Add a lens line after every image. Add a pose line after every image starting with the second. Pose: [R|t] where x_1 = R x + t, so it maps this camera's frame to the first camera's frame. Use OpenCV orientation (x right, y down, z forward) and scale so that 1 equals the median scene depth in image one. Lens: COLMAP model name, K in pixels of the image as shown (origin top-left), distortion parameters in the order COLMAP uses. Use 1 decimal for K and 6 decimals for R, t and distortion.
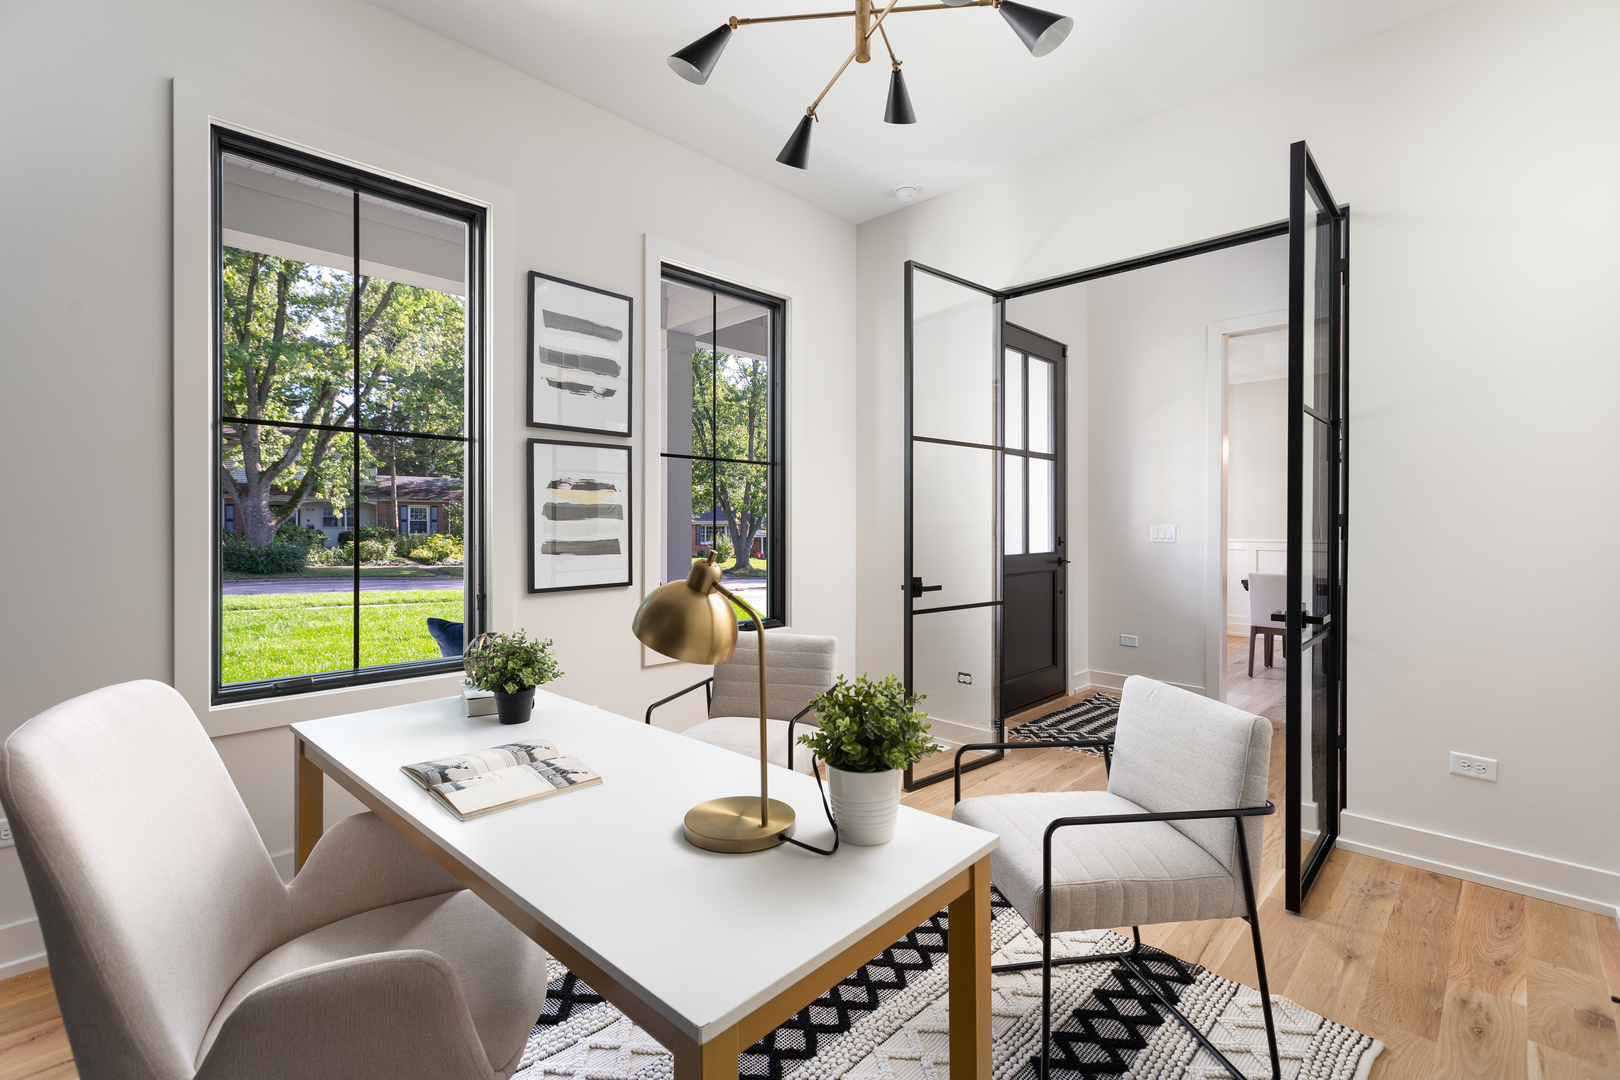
lens RADIAL K [[753.7, 0, 812.8], [0, 753.7, 532.6], [0, 0, 1]] dist [0.000256, 0.000016]
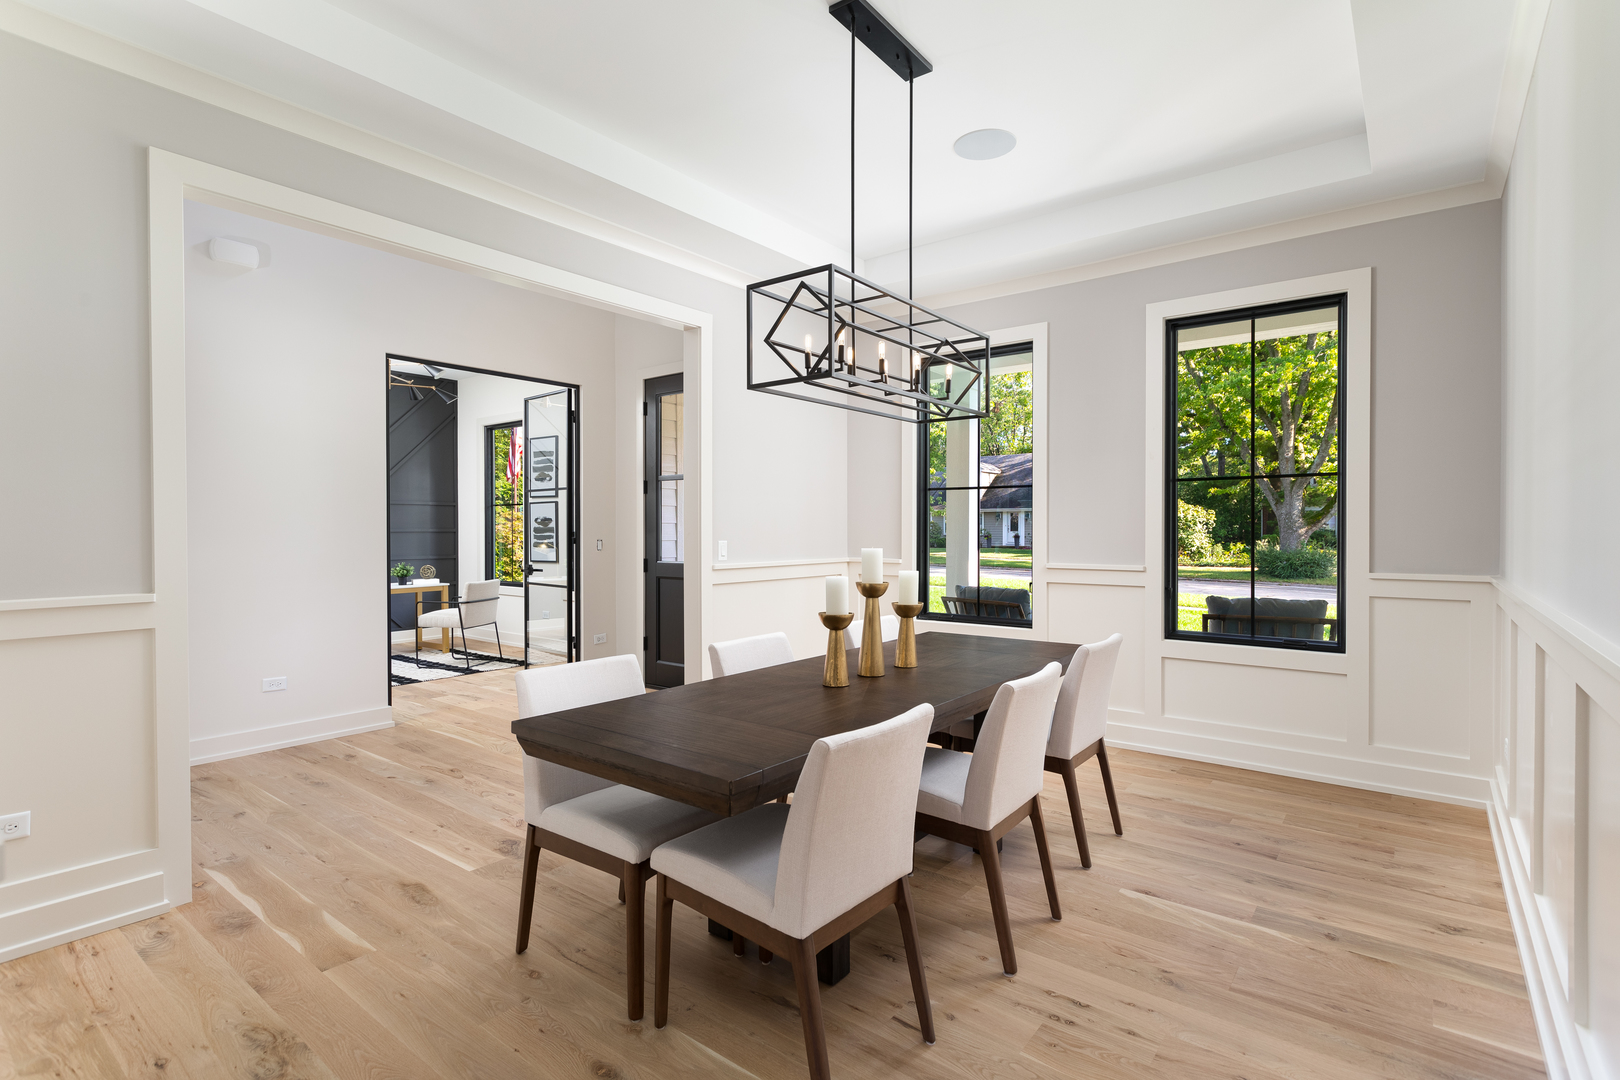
lens RADIAL K [[789.8, 0, 808.8], [0, 789.8, 540.2], [0, 0, 1]] dist [0.011472, 0.000307]
pose [[0.100293, 0.005334, -0.994944, 2.132442], [-0.003304, 0.999982, 0.005028, -0.012492], [0.994952, 0.002783, 0.100309, 1.473588]]
